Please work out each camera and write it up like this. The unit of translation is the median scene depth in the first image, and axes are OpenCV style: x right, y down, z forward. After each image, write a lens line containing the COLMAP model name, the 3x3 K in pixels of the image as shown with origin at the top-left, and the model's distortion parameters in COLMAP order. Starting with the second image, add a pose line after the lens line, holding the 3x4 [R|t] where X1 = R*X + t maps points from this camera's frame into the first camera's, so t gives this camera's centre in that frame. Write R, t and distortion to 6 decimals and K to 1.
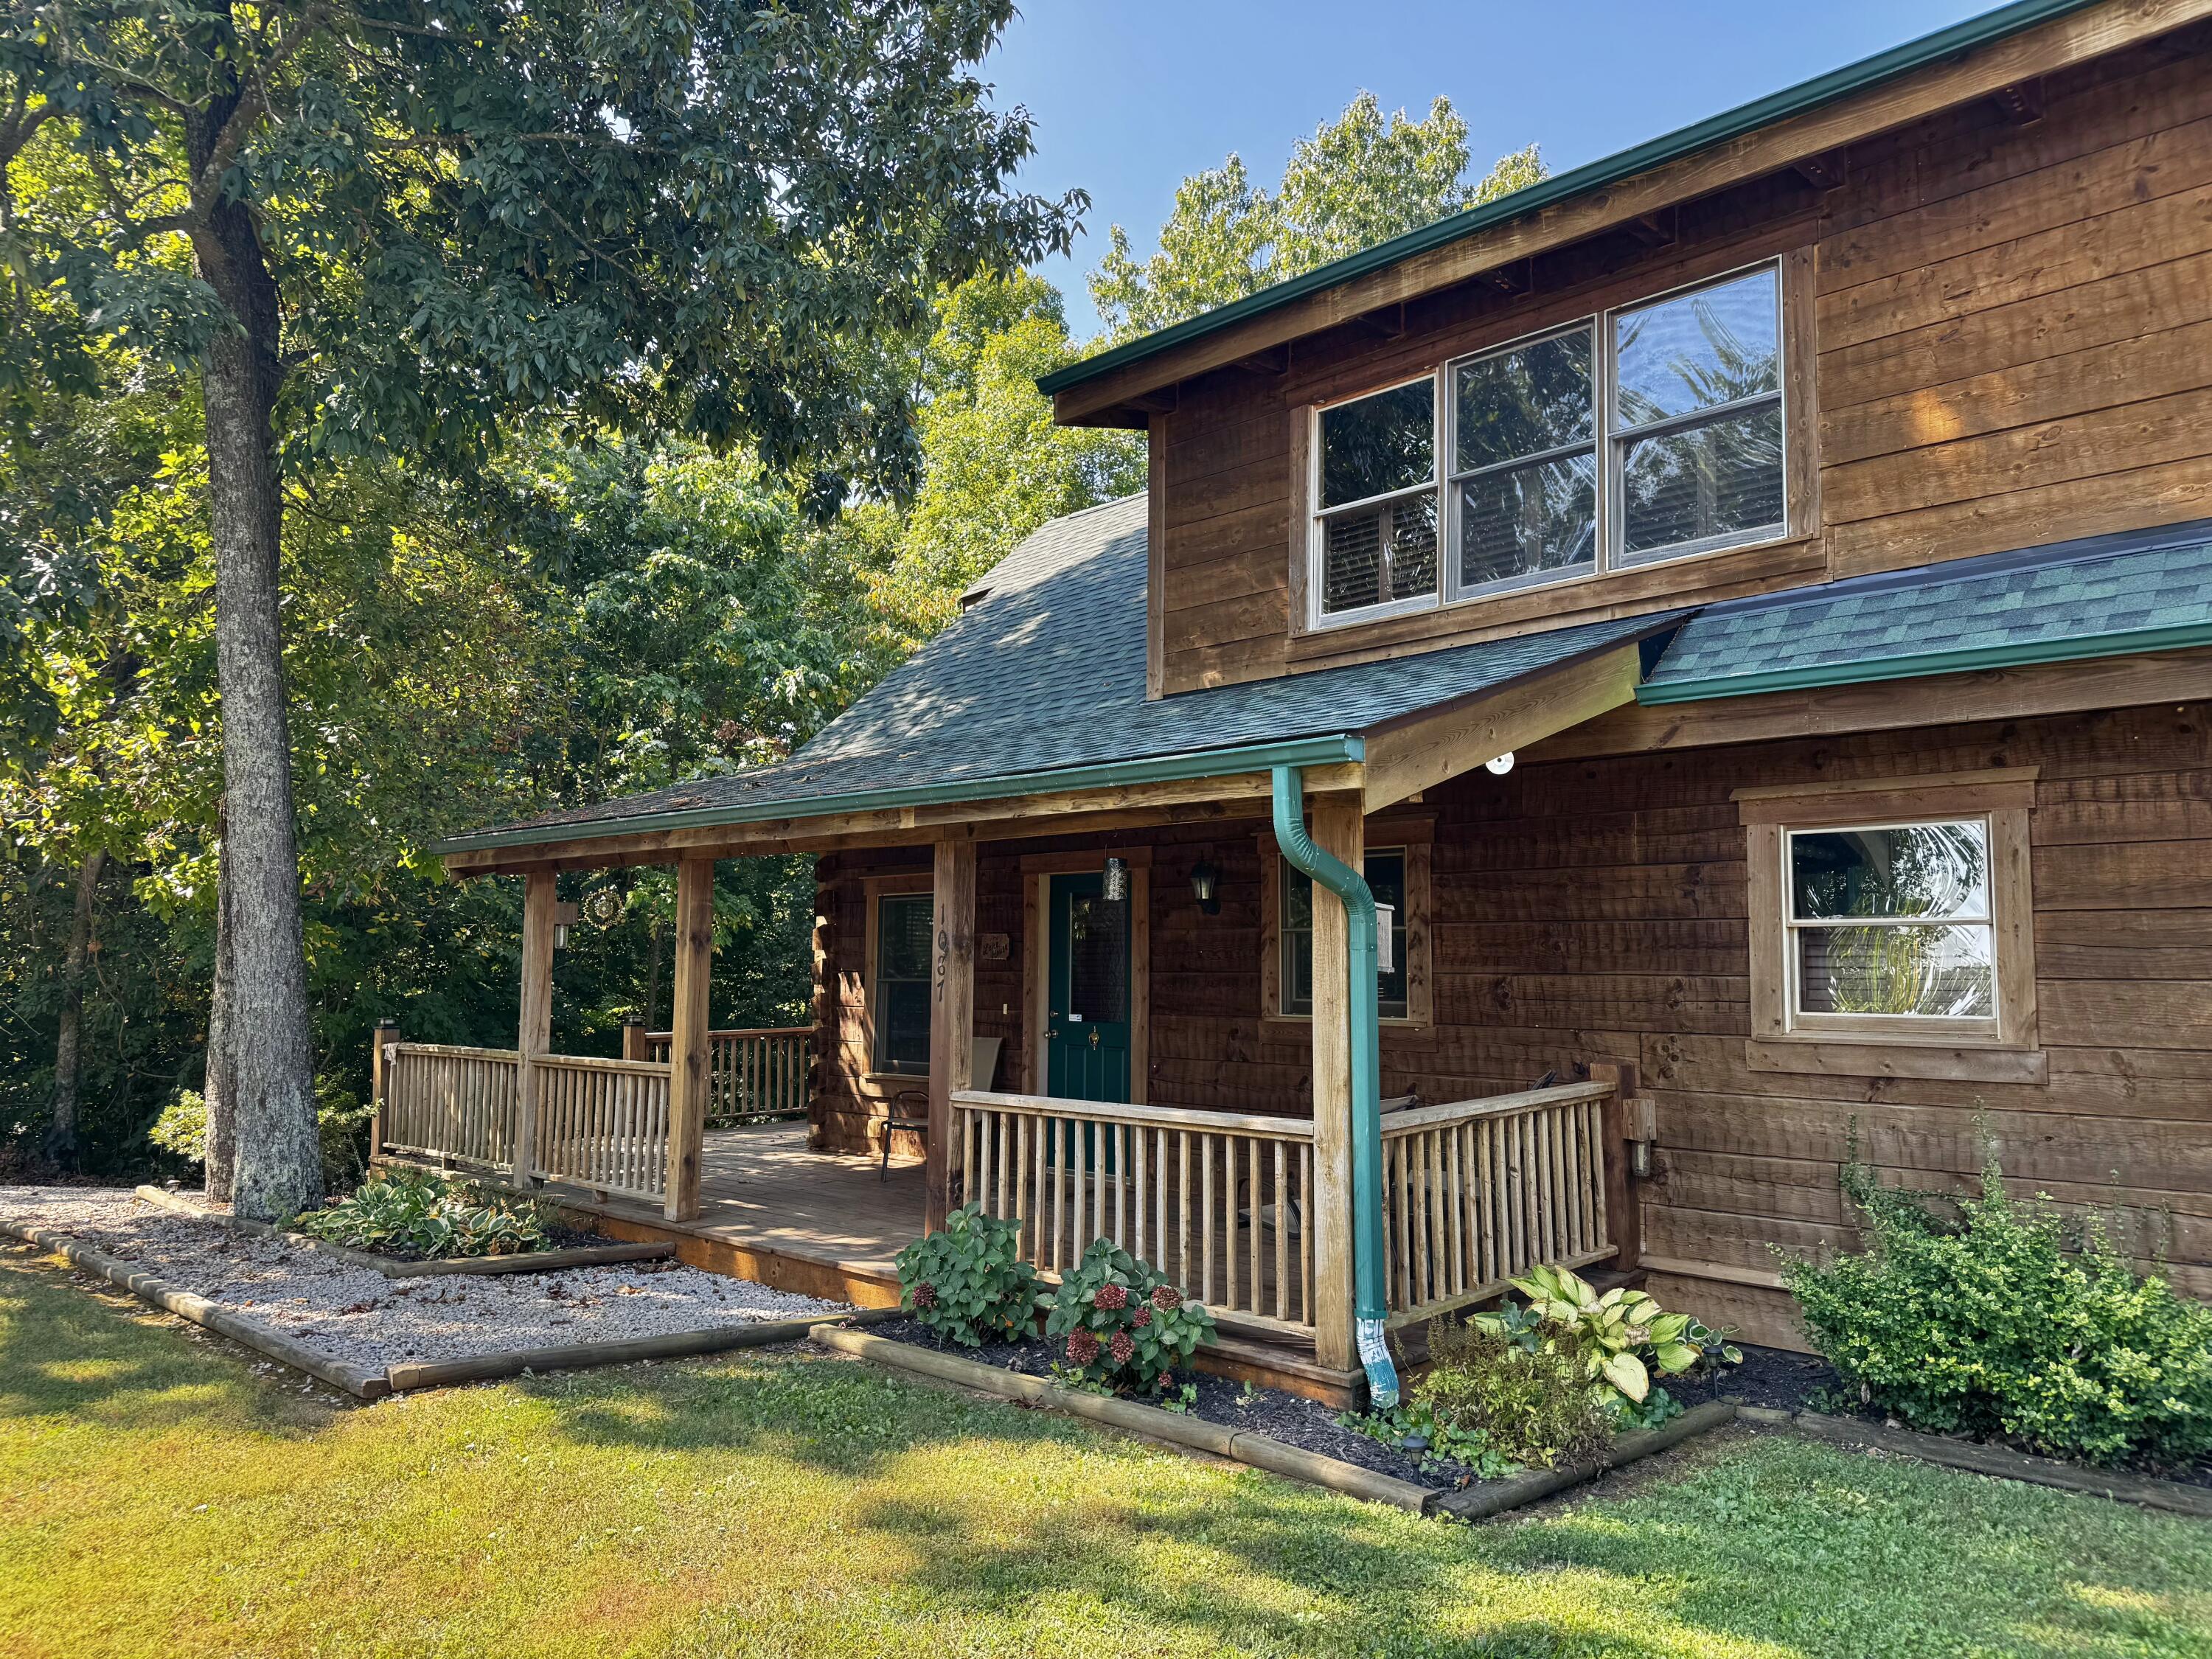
lens RADIAL K [[1554.3, 0, 1106.9], [0, 1554.3, 835.7], [0, 0, 1]] dist [0.071191, -0.095829]
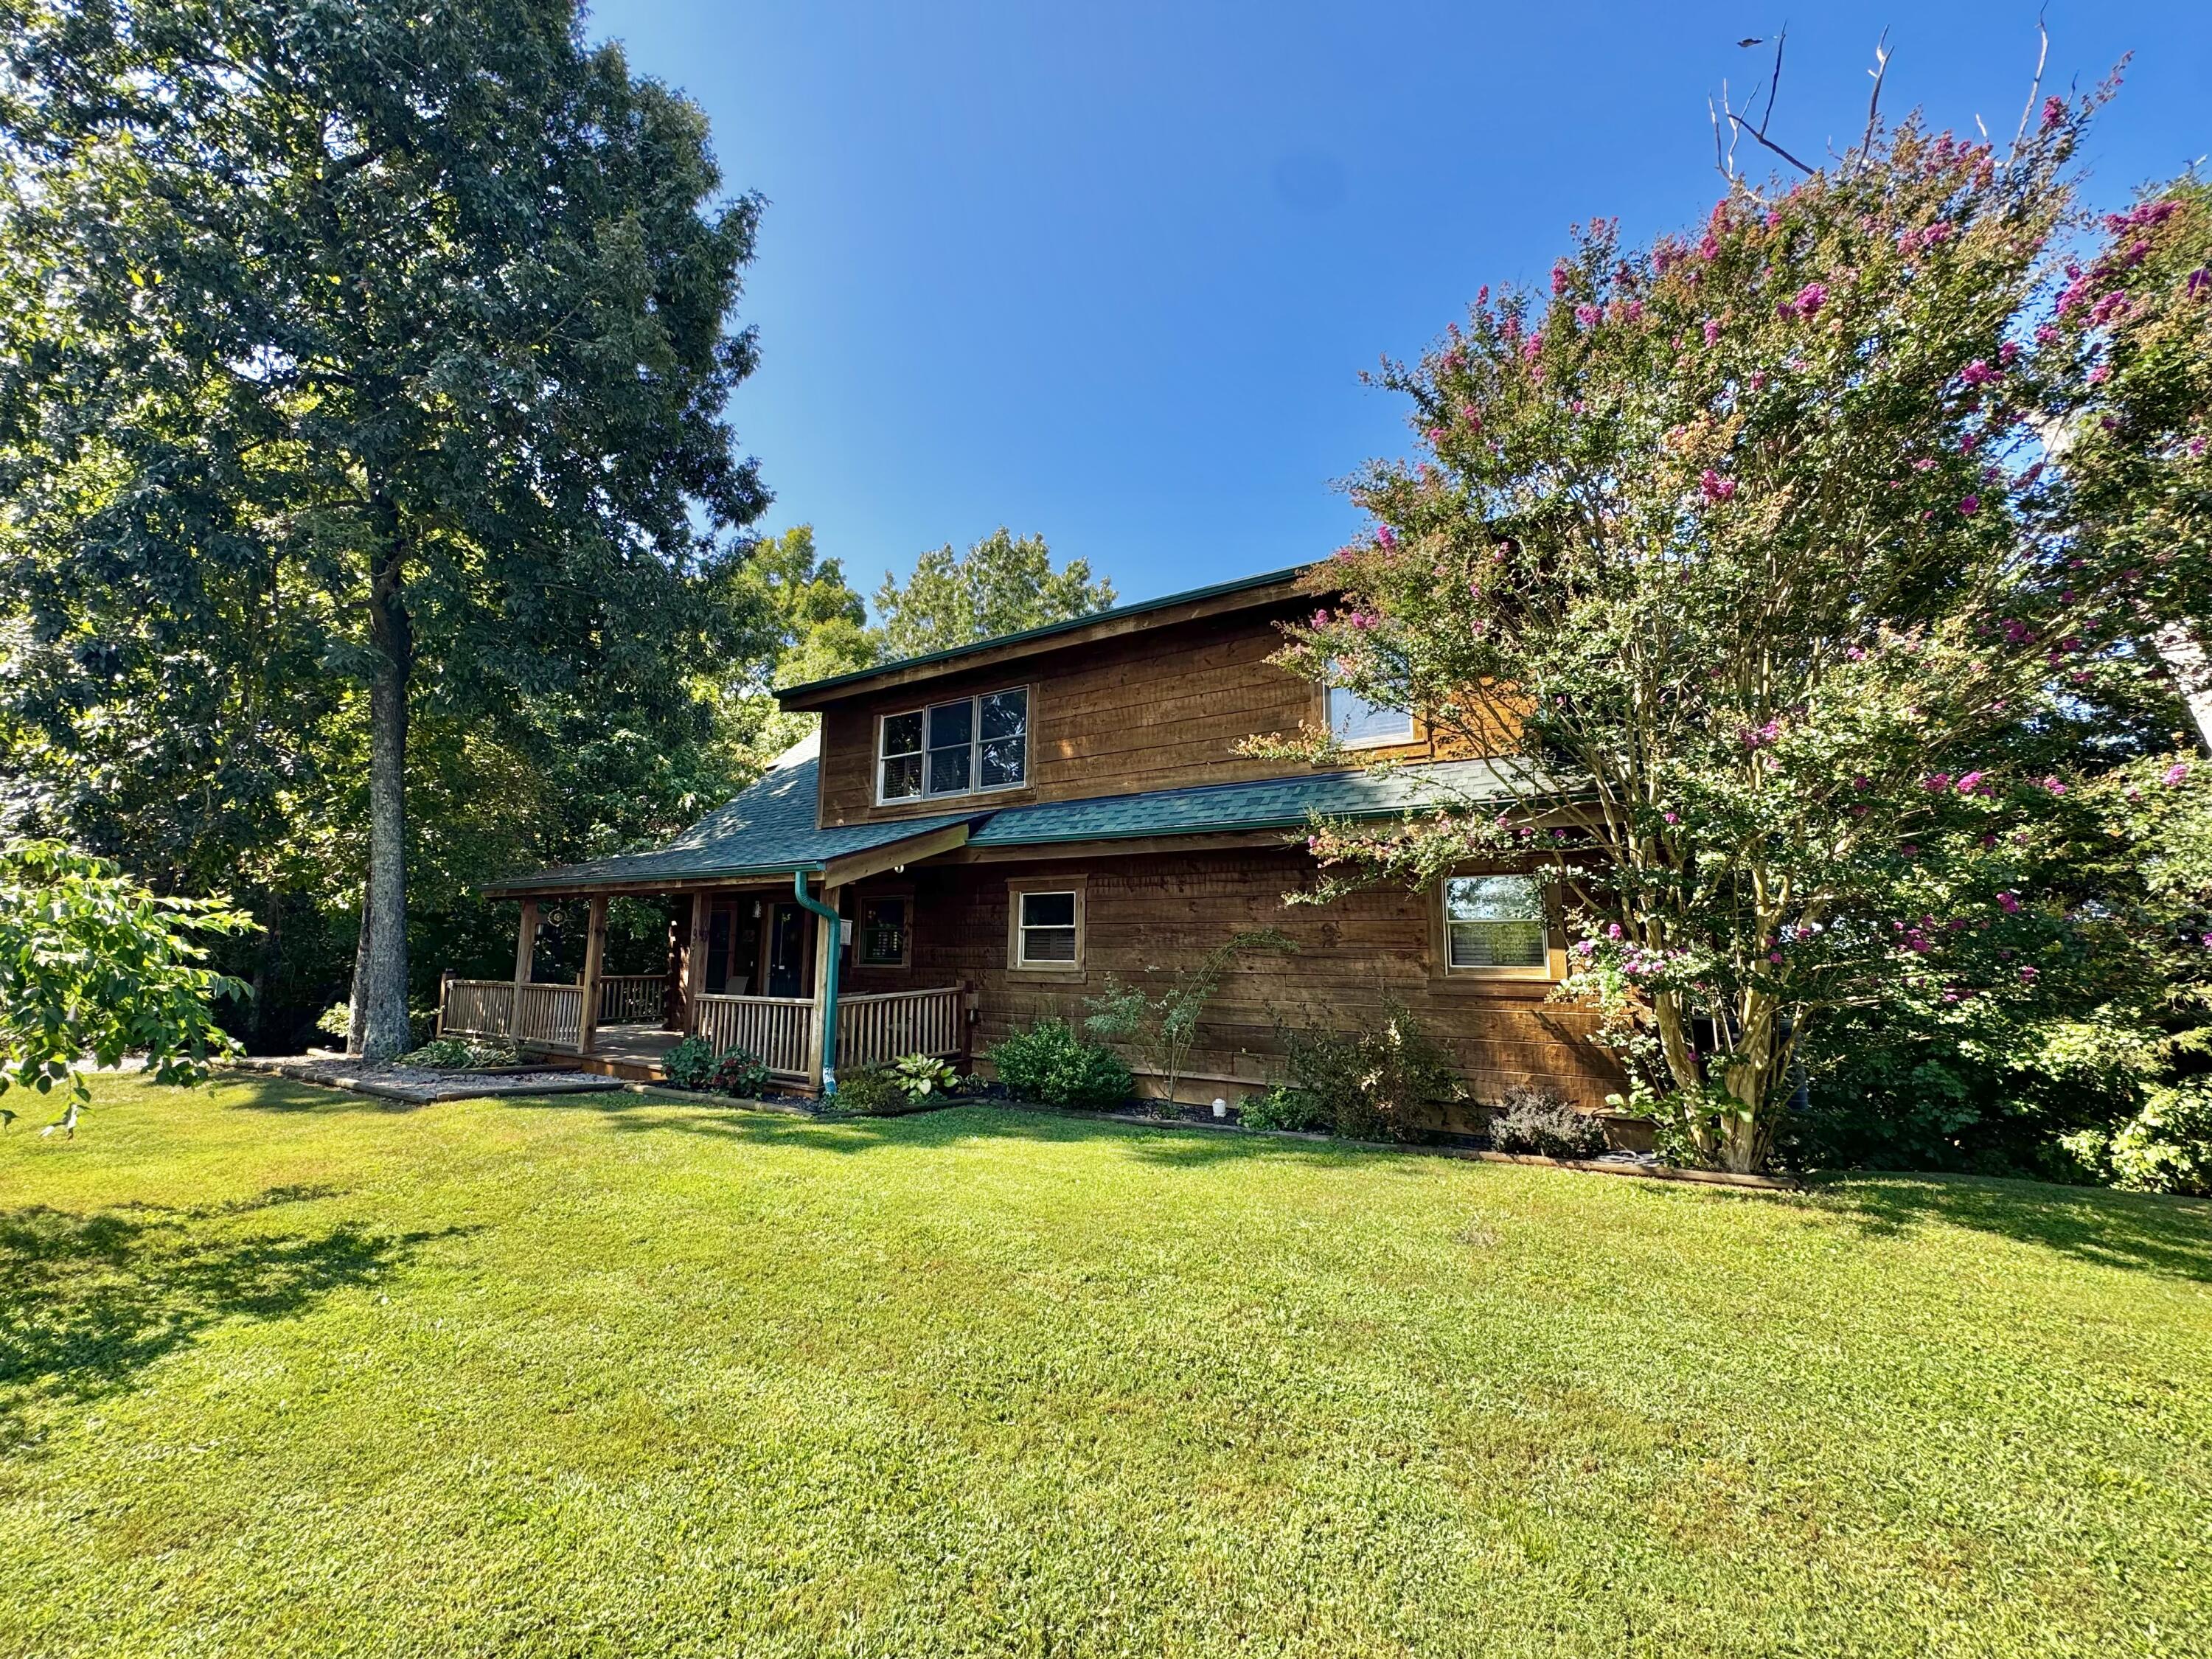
lens RADIAL K [[881.9, 0, 1104.7], [0, 881.9, 826.5], [0, 0, 1]] dist [-0.003786, 0.000046]
pose [[0.979970, 0.029091, 0.197011, 0.188025], [-0.018675, 0.998338, -0.054524, -0.027437], [-0.198270, 0.049753, 0.978884, -0.384178]]
